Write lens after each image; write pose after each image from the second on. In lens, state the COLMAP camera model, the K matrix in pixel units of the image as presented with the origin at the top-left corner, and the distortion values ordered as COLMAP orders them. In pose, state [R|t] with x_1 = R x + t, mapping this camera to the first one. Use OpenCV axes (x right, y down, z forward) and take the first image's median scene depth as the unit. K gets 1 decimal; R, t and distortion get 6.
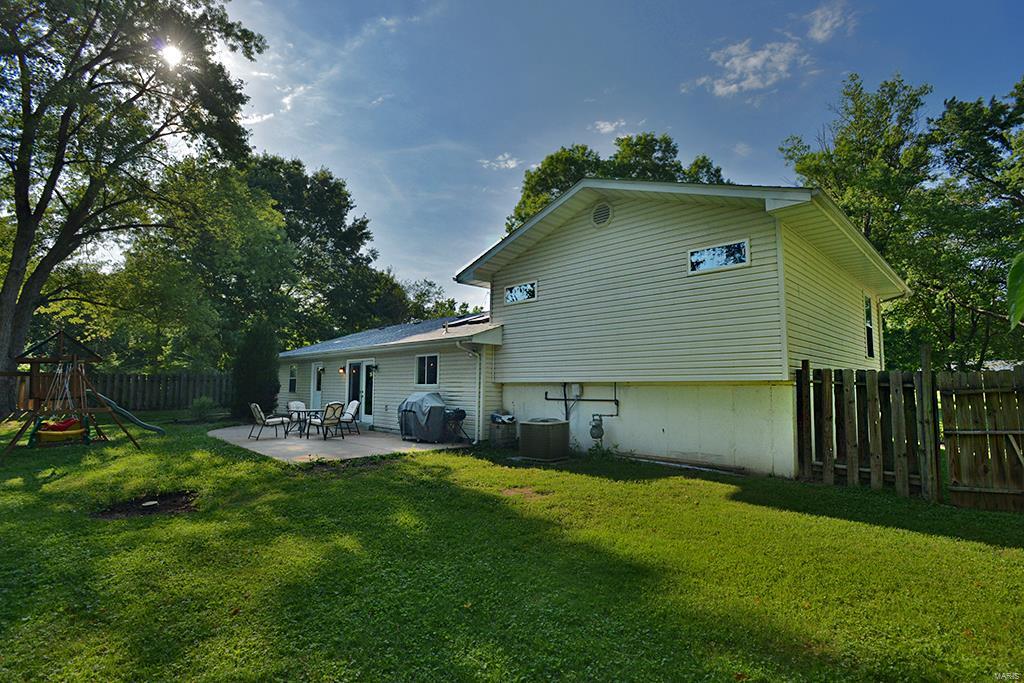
lens RADIAL K [[503.6, 0, 513.9], [0, 503.6, 361.0], [0, 0, 1]] dist [-0.064004, 0.024642]
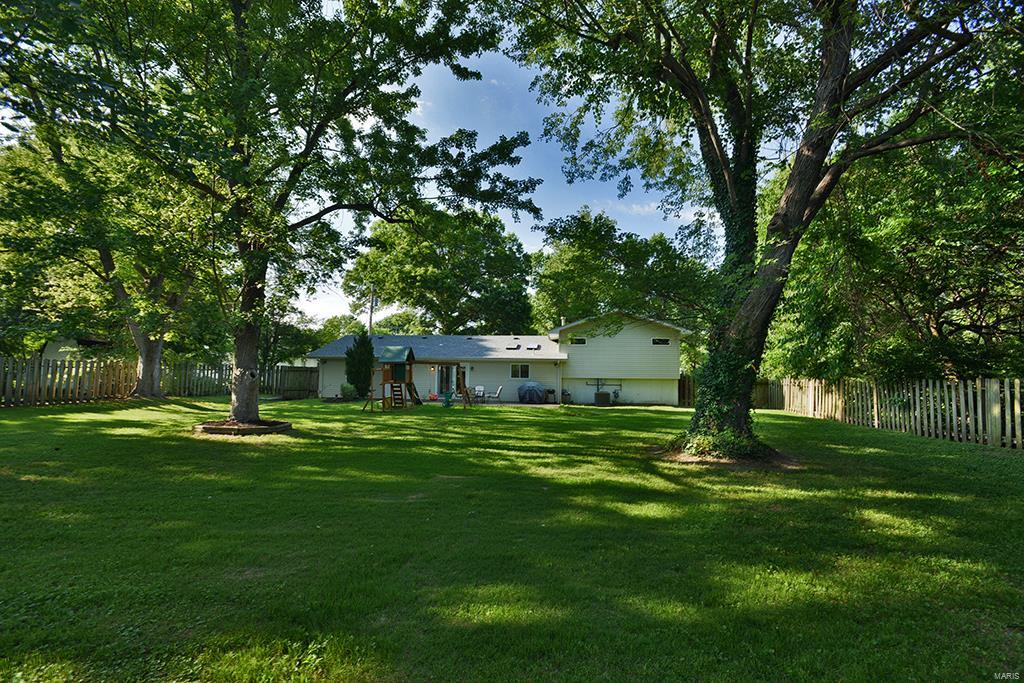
lens RADIAL K [[503.6, 0, 513.9], [0, 503.6, 361.0], [0, 0, 1]] dist [-0.064004, 0.024642]
pose [[0.760606, 0.032614, 0.648394, -1.580562], [-0.043310, 0.999062, 0.000552, -0.024405], [-0.647768, -0.028502, 0.761304, -0.584285]]
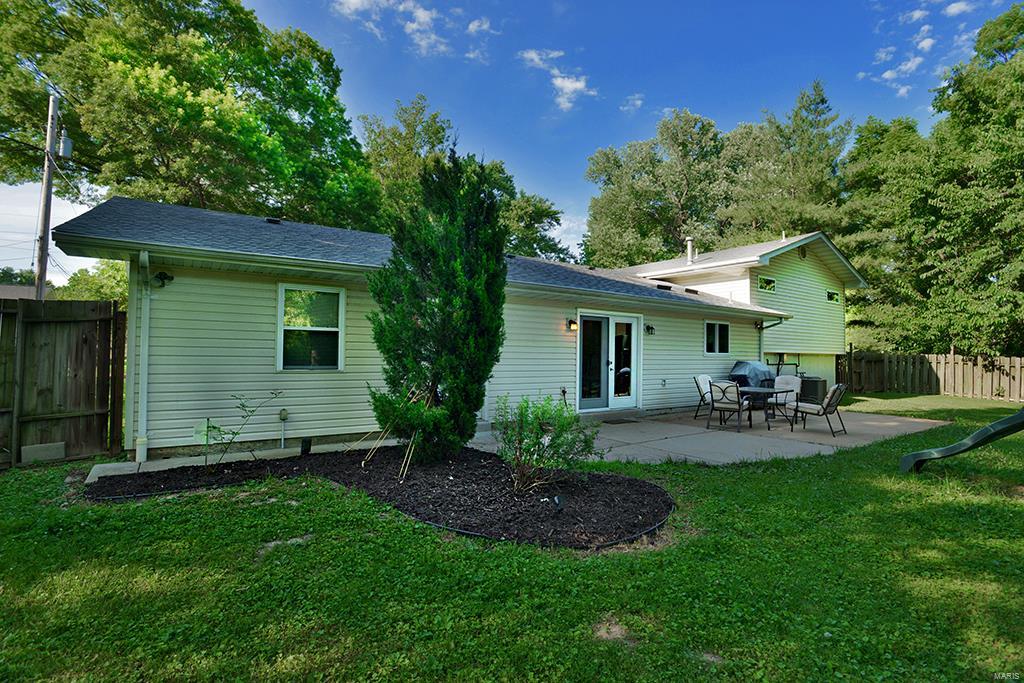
lens RADIAL K [[503.6, 0, 513.9], [0, 503.6, 361.0], [0, 0, 1]] dist [-0.064004, 0.024642]
pose [[0.145948, 0.004932, 0.989280, -1.195559], [-0.047601, 0.998864, 0.002043, 0.079368], [-0.988146, -0.047389, 0.146017, 1.267109]]
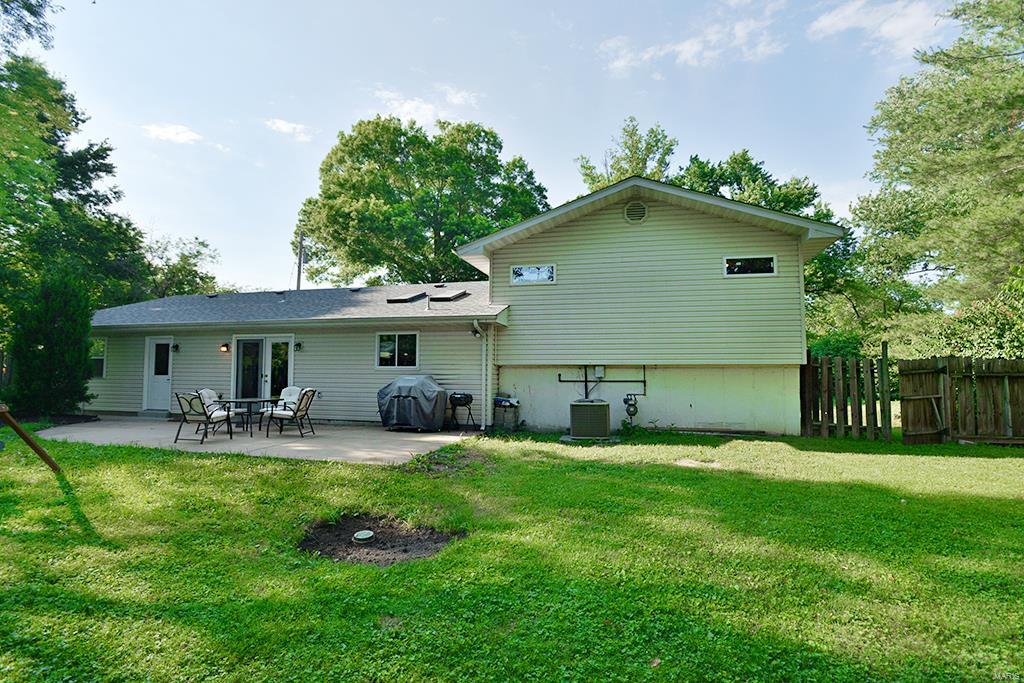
lens RADIAL K [[503.6, 0, 513.9], [0, 503.6, 361.0], [0, 0, 1]] dist [-0.064004, 0.024642]
pose [[0.850931, 0.008979, 0.525201, -0.469831], [-0.026605, 0.999307, 0.026022, 0.008886], [-0.524604, -0.036116, 0.850580, 0.150035]]
